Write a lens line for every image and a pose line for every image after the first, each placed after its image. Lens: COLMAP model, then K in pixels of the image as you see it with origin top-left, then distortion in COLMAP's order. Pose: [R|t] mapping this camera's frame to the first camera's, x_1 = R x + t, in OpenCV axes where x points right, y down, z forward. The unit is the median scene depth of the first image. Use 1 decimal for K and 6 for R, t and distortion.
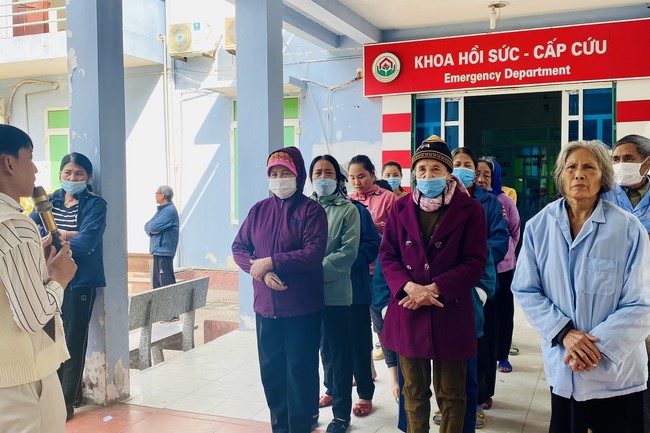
lens RADIAL K [[677.1, 0, 323.8], [0, 677.1, 194.8], [0, 0, 1]] dist [0.099234, -0.332871]
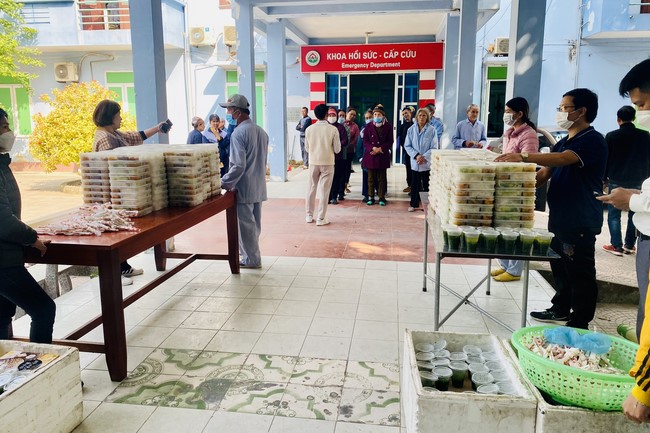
lens RADIAL K [[494.1, 0, 324.7], [0, 494.1, 198.2], [0, 0, 1]] dist [0.055993, -0.061335]
pose [[0.969775, -0.035287, 0.241437, -0.250355], [-0.000911, 0.988957, 0.148198, 0.003095], [-0.244001, -0.143939, 0.959034, -0.484036]]
